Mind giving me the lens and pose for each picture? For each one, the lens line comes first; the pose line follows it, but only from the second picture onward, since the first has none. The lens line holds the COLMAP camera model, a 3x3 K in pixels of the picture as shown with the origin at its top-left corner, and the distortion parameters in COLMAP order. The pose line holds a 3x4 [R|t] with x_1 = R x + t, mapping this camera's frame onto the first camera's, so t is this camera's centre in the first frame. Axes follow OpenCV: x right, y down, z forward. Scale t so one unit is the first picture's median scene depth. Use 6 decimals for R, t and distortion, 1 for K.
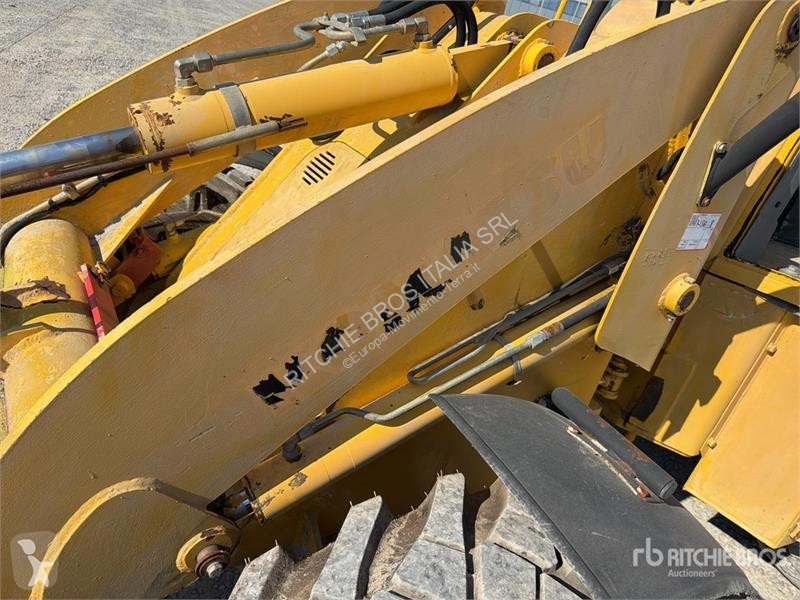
lens RADIAL K [[581.7, 0, 384.5], [0, 581.7, 285.6], [0, 0, 1]] dist [0.007233, -0.001151]
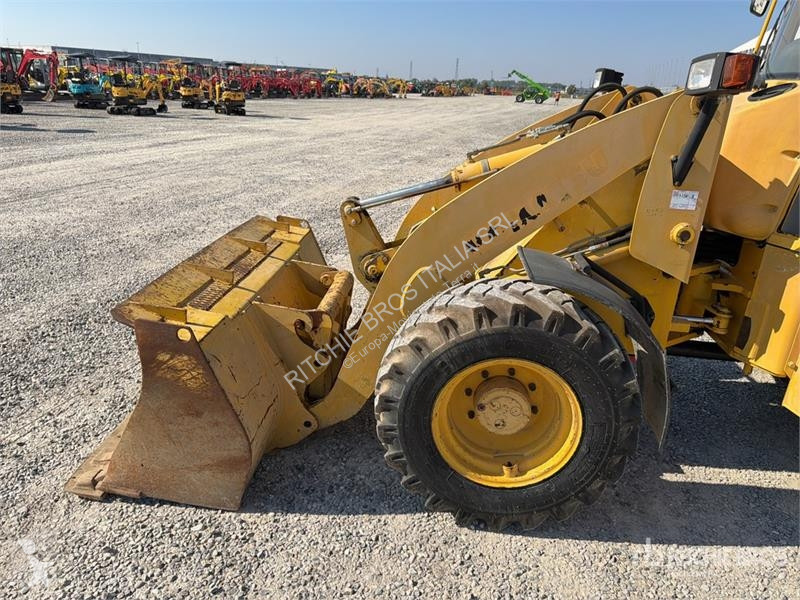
lens RADIAL K [[564.6, 0, 400.0], [0, 564.6, 300.0], [0, 0, 1]] dist [0.069545, -0.087733]
pose [[0.796081, 0.026304, -0.604618, 1.077722], [-0.137235, 0.980876, -0.138020, 0.750340], [0.589425, 0.192850, 0.784466, -1.235564]]
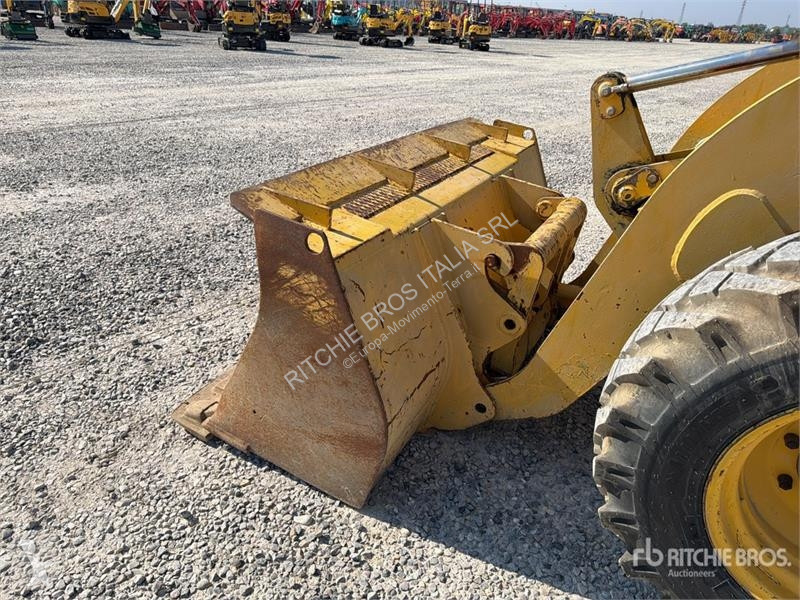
lens RADIAL K [[568.5, 0, 397.3], [0, 568.5, 287.0], [0, 0, 1]] dist [0.069921, -0.097131]
pose [[0.510813, 0.184253, -0.839715, 0.437823], [-0.328469, 0.944485, 0.007428, 0.719573], [0.794467, 0.272026, 0.542976, -0.574250]]
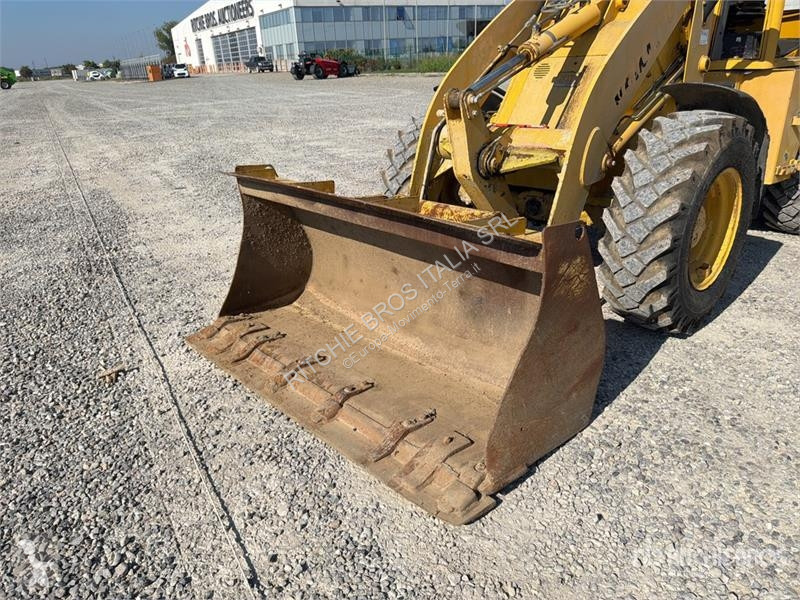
lens RADIAL K [[581.7, 0, 384.5], [0, 581.7, 285.6], [0, 0, 1]] dist [0.007233, -0.001151]
pose [[0.944015, -0.320539, 0.078048, -1.670990], [0.325137, 0.944034, -0.055543, 0.758336], [-0.055876, 0.077809, 0.995401, -1.791122]]
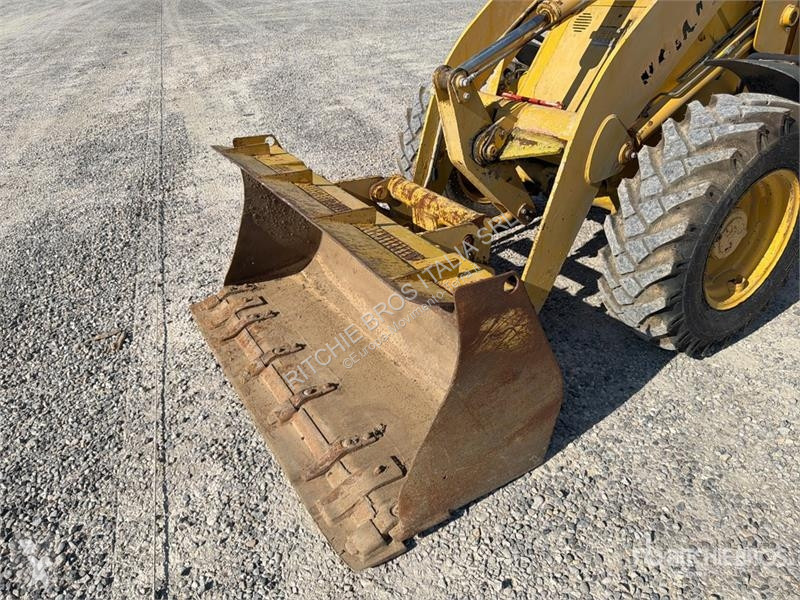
lens RADIAL K [[579.6, 0, 377.0], [0, 579.6, 285.3], [0, 0, 1]] dist [0.006835, -0.000123]
pose [[0.951628, -0.262234, -0.160115, -0.986838], [0.272868, 0.960848, 0.048104, 0.518974], [0.141232, -0.089467, 0.985926, -1.636229]]
